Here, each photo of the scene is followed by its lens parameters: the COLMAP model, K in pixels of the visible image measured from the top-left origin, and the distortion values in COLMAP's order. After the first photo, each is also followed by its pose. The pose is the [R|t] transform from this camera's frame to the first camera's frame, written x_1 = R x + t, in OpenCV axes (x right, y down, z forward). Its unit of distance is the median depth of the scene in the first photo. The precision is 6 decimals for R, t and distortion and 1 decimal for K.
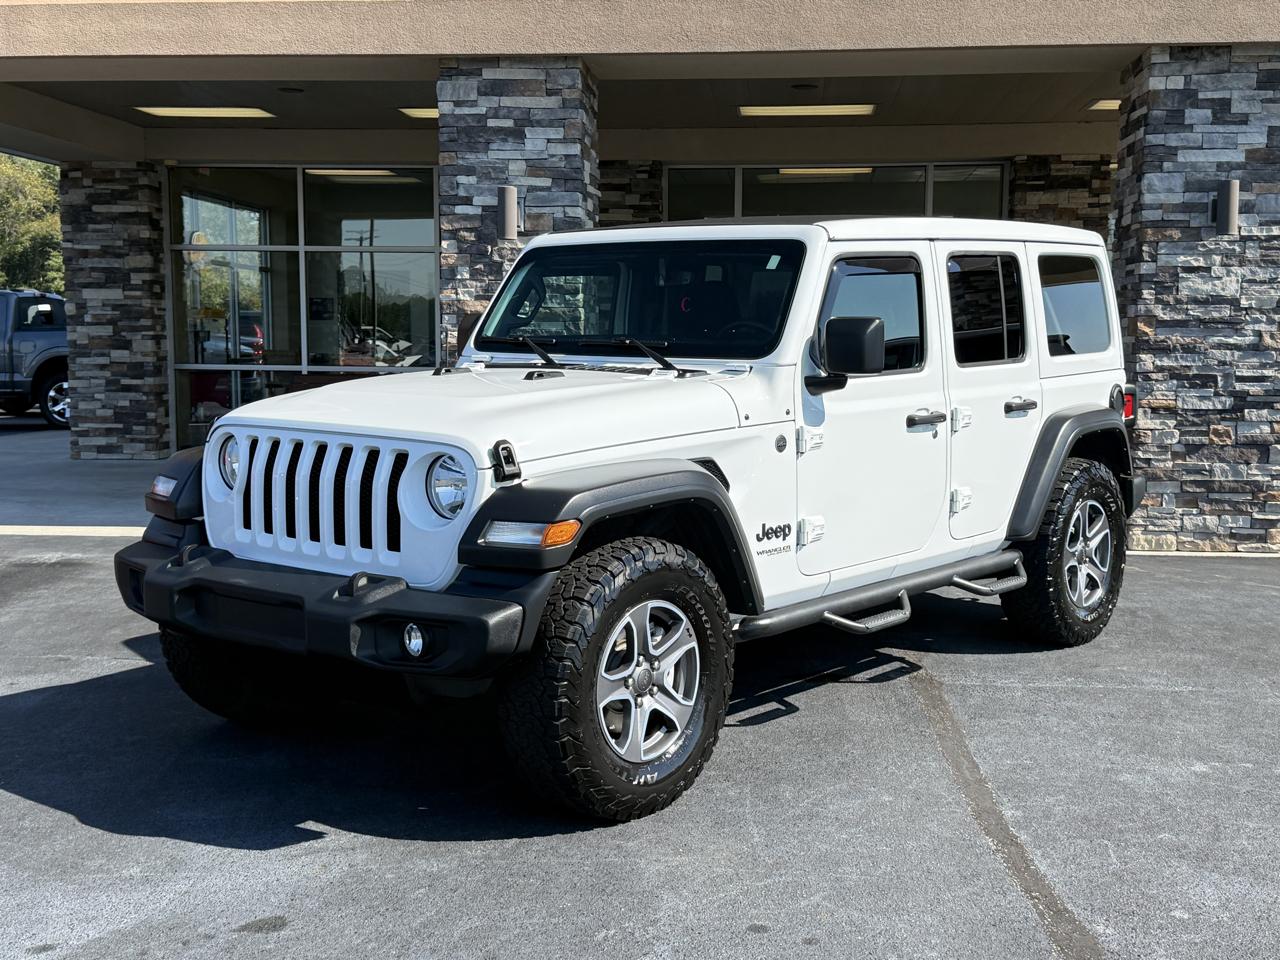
lens RADIAL K [[1562.2, 0, 642.6], [0, 1562.2, 492.6], [0, 0, 1]] dist [0.227292, -0.575383]
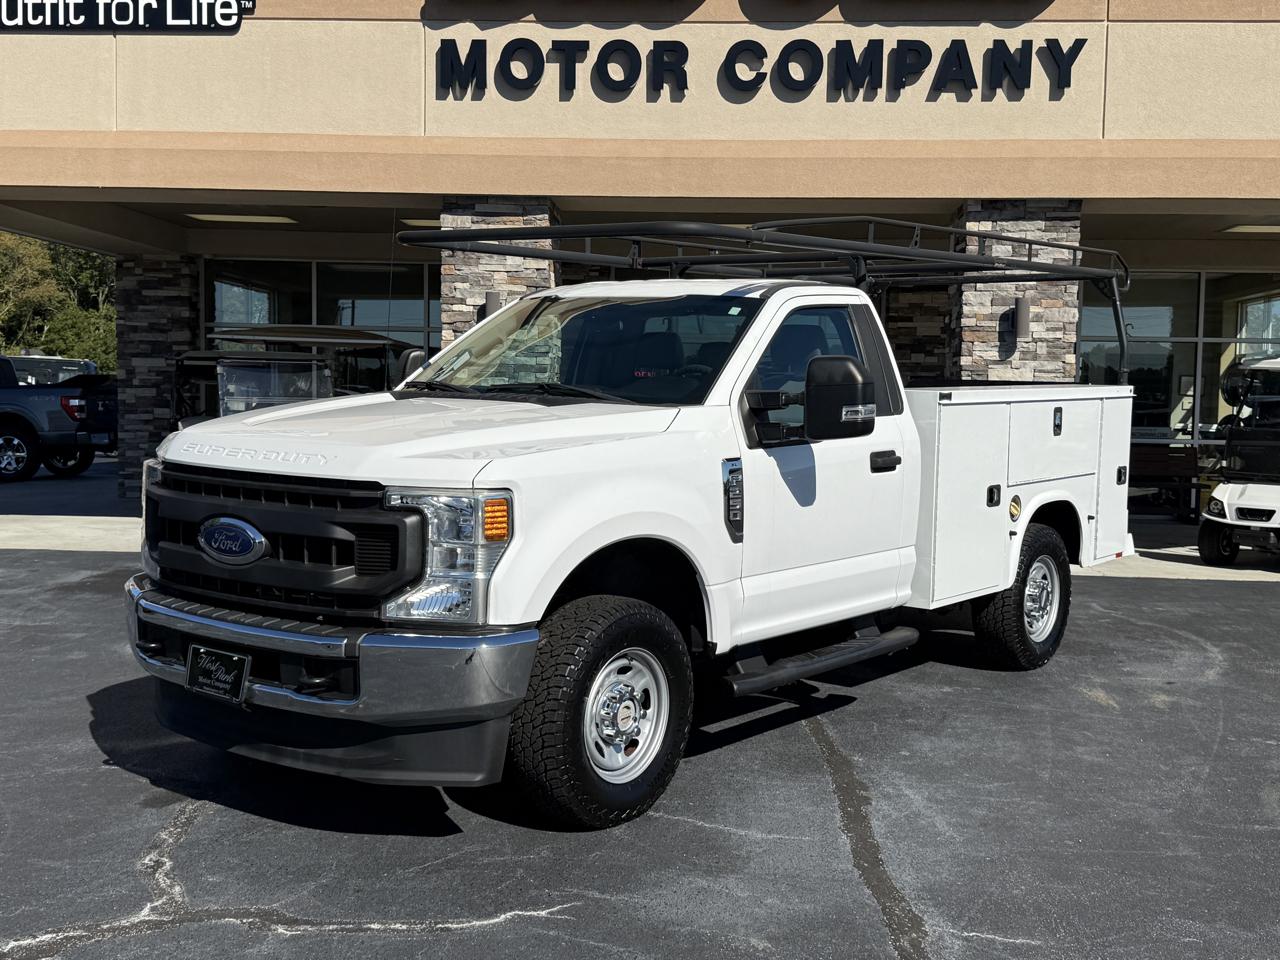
lens RADIAL K [[1458.0, 0, 642.8], [0, 1458.0, 480.8], [0, 0, 1]] dist [0.206954, -0.478075]
pose [[0.999315, 0.011420, 0.035213, -0.000949], [-0.009910, 0.999037, -0.042742, 0.017176], [-0.035667, 0.042364, 0.998465, -0.231600]]
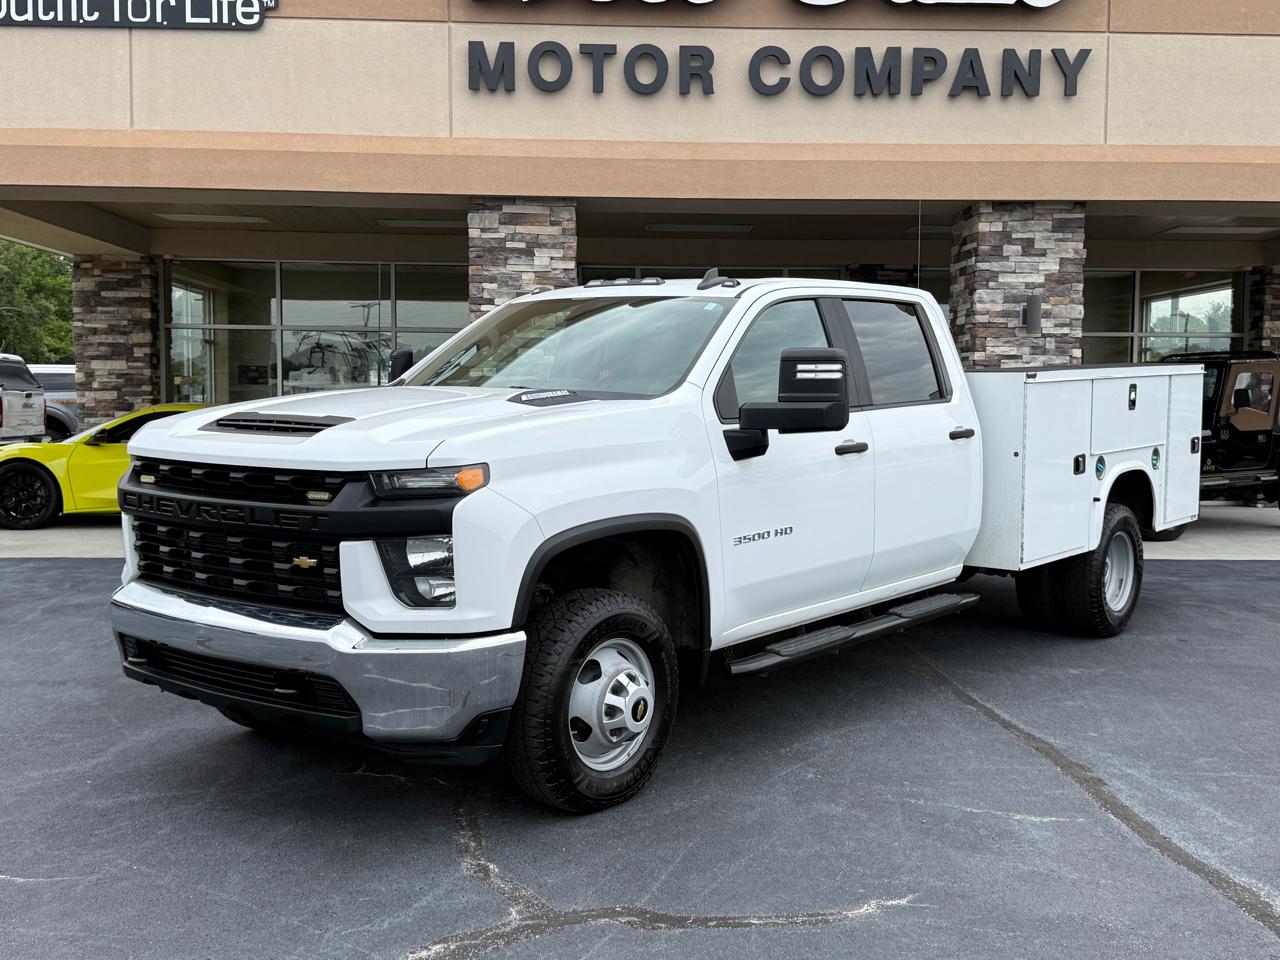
lens RADIAL K [[1423.4, 0, 648.1], [0, 1423.4, 476.1], [0, 0, 1]] dist [0.211012, -0.491558]
pose [[0.990072, -0.006294, 0.140422, -0.150429], [0.012324, 0.999037, -0.042113, 0.015843], [-0.140022, 0.043426, 0.989196, -0.214266]]
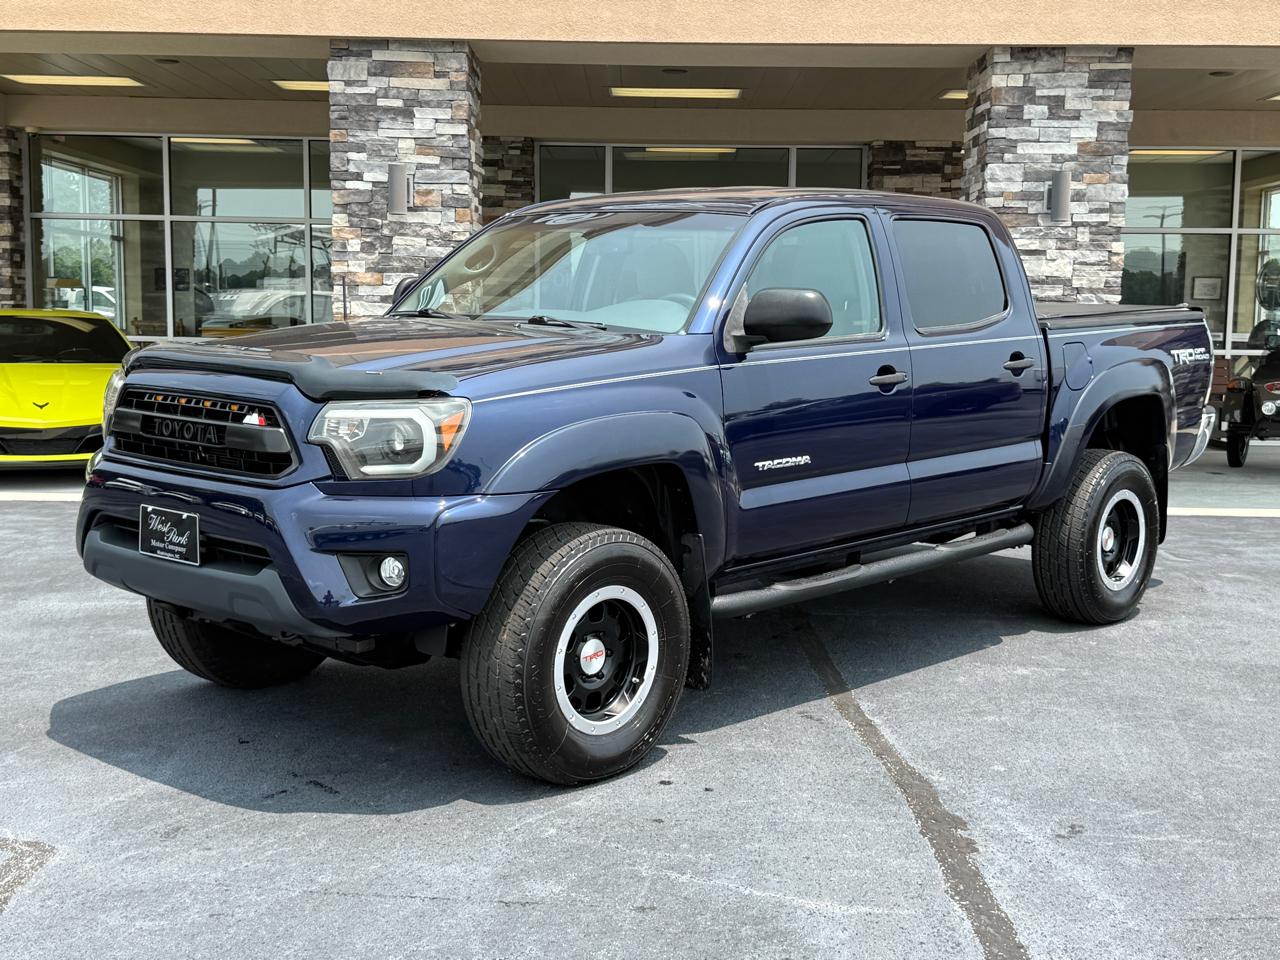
lens RADIAL K [[1632.6, 0, 649.8], [0, 1632.6, 488.2], [0, 0, 1]] dist [0.237613, -0.624485]
pose [[0.995480, -0.002467, 0.094939, -0.023526], [0.001872, 0.999978, 0.006357, 0.014149], [-0.094953, -0.006151, 0.995463, -0.107033]]
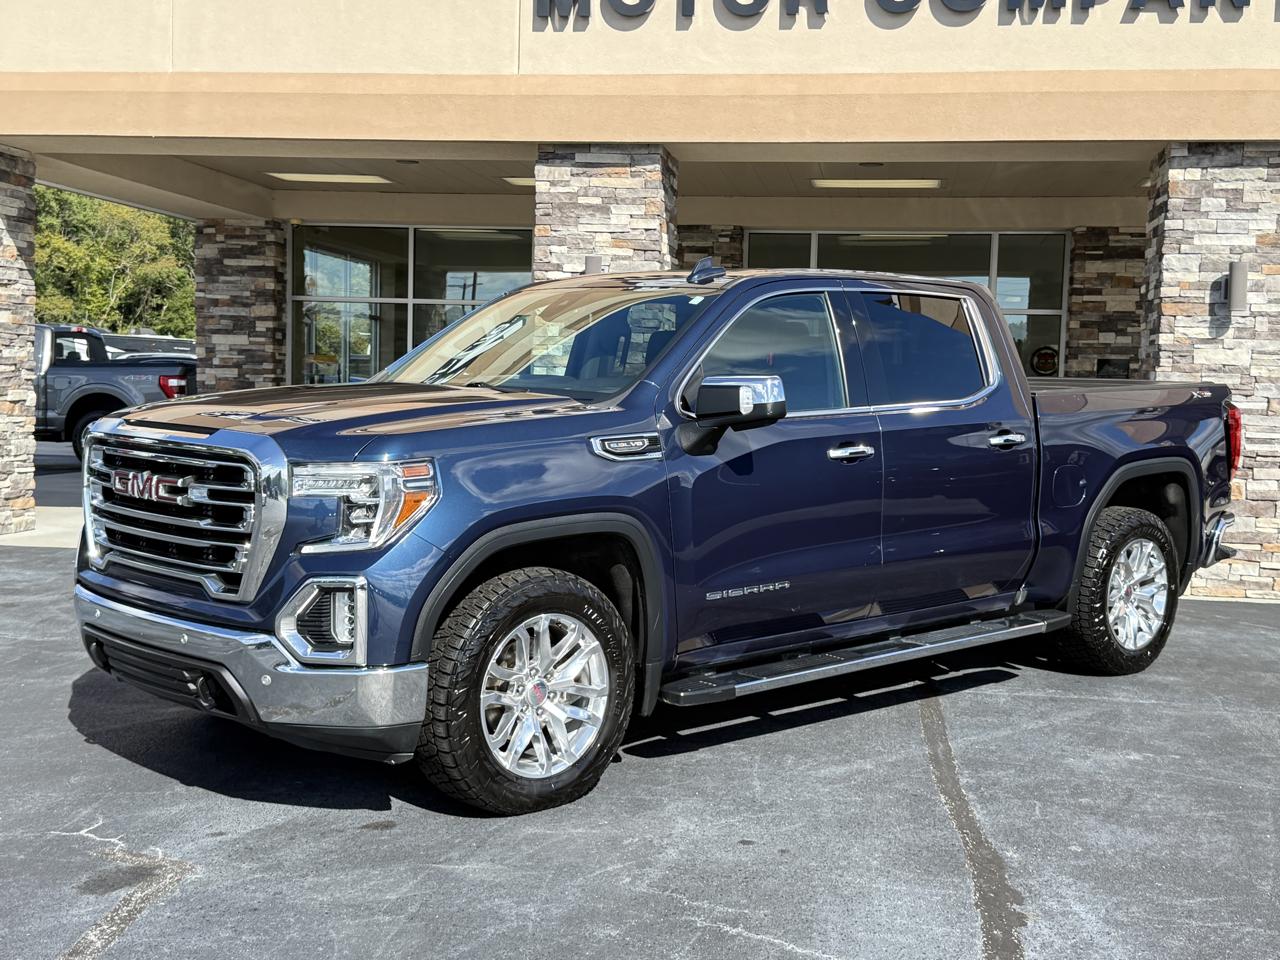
lens RADIAL K [[1587.2, 0, 644.7], [0, 1587.2, 482.0], [0, 0, 1]] dist [0.222816, -0.555074]
pose [[0.997906, 0.025480, -0.059442, 0.023165], [-0.027691, 0.998944, -0.036669, 0.009775], [0.058445, 0.038238, 0.997558, -0.137295]]
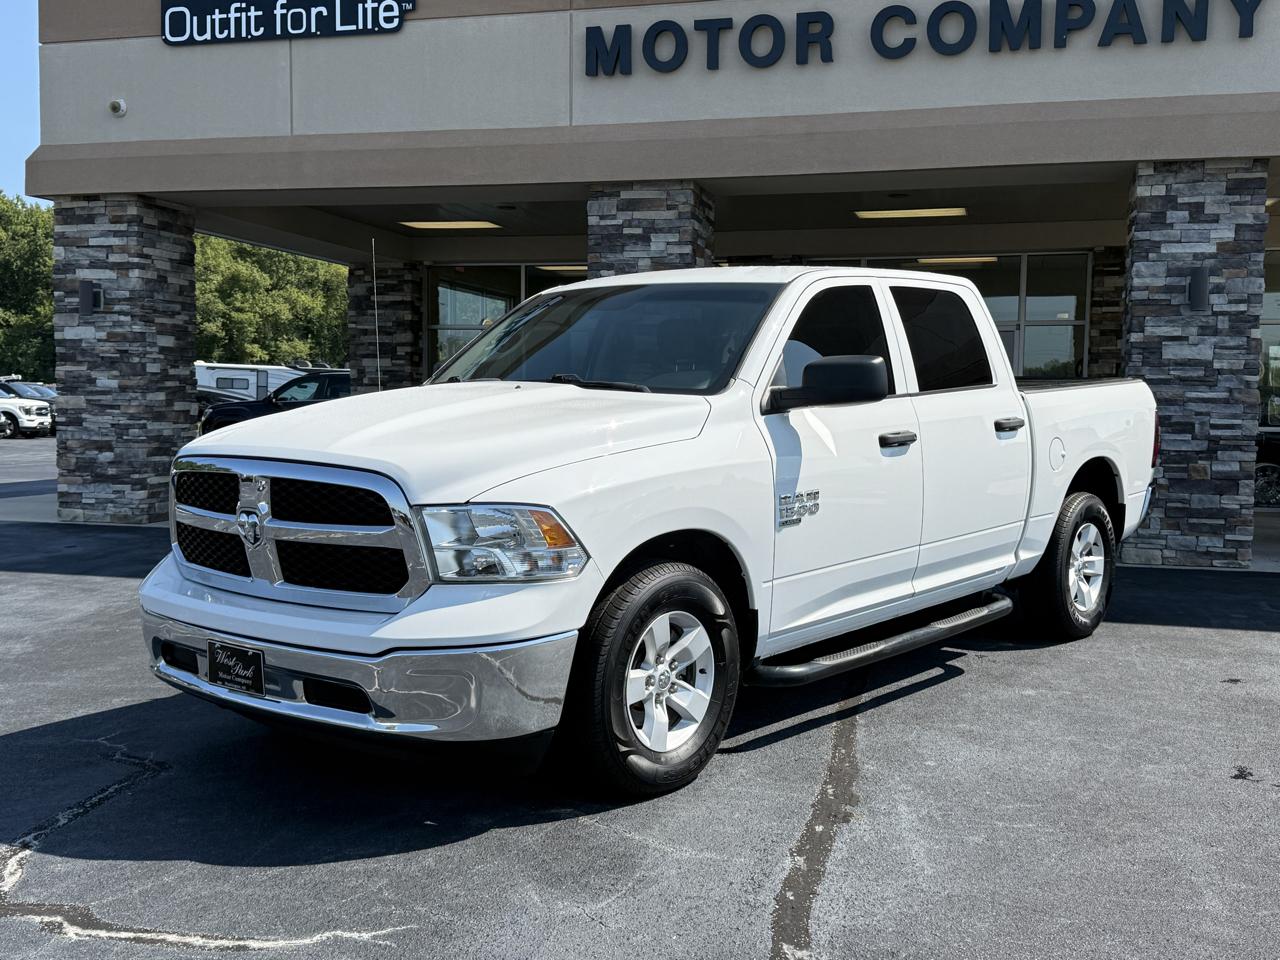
lens RADIAL K [[1350.8, 0, 639.7], [0, 1350.8, 492.5], [0, 0, 1]] dist [0.216037, -0.523349]
pose [[0.985698, 0.017414, -0.167620, 0.112059], [-0.023061, 0.999228, -0.031804, 0.023626], [0.166937, 0.035215, 0.985339, -0.124524]]
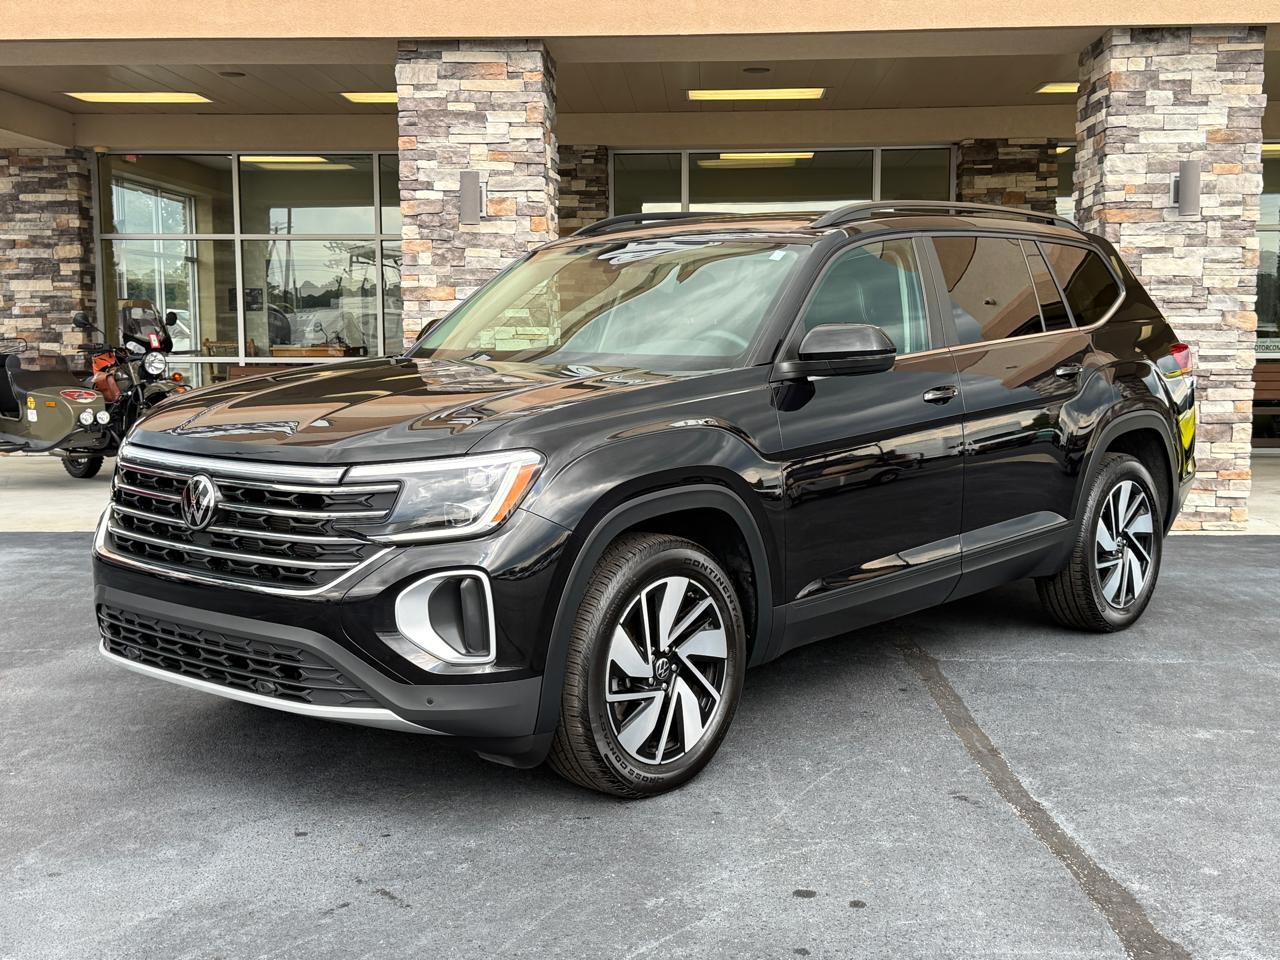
lens RADIAL K [[1600.8, 0, 630.8], [0, 1600.8, 483.0], [0, 0, 1]] dist [0.232854, -0.596883]
pose [[0.998999, -0.013402, 0.042671, -0.030457], [0.013531, 0.999905, -0.002720, 0.005106], [-0.042630, 0.003295, 0.999085, -0.013900]]
